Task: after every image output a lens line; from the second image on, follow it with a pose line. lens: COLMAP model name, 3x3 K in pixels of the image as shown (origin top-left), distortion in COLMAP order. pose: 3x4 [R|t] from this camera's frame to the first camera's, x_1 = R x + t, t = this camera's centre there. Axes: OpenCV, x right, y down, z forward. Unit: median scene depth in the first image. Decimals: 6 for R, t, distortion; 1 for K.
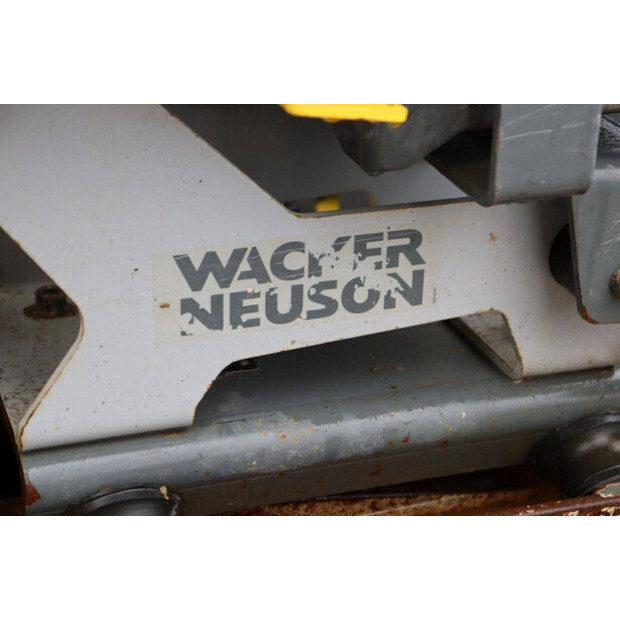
lens RADIAL K [[1452.5, 0, 310.0], [0, 1452.5, 310.0], [0, 0, 1]] dist [0.431804, -0.038552]
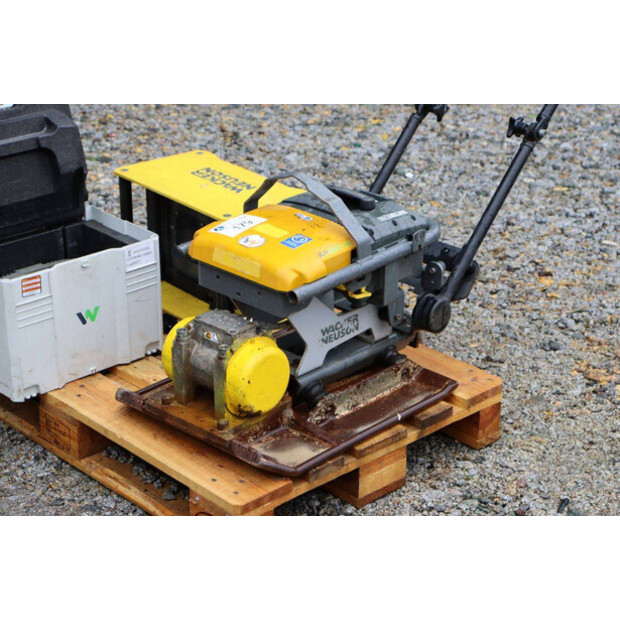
lens RADIAL K [[1452.5, 0, 310.0], [0, 1452.5, 310.0], [0, 0, 1]] dist [0.431804, -0.038552]
pose [[0.899211, -0.194570, 0.391871, -1.850885], [0.199722, 0.979452, 0.028020, -0.225419], [-0.389270, 0.053070, 0.919594, -3.151377]]
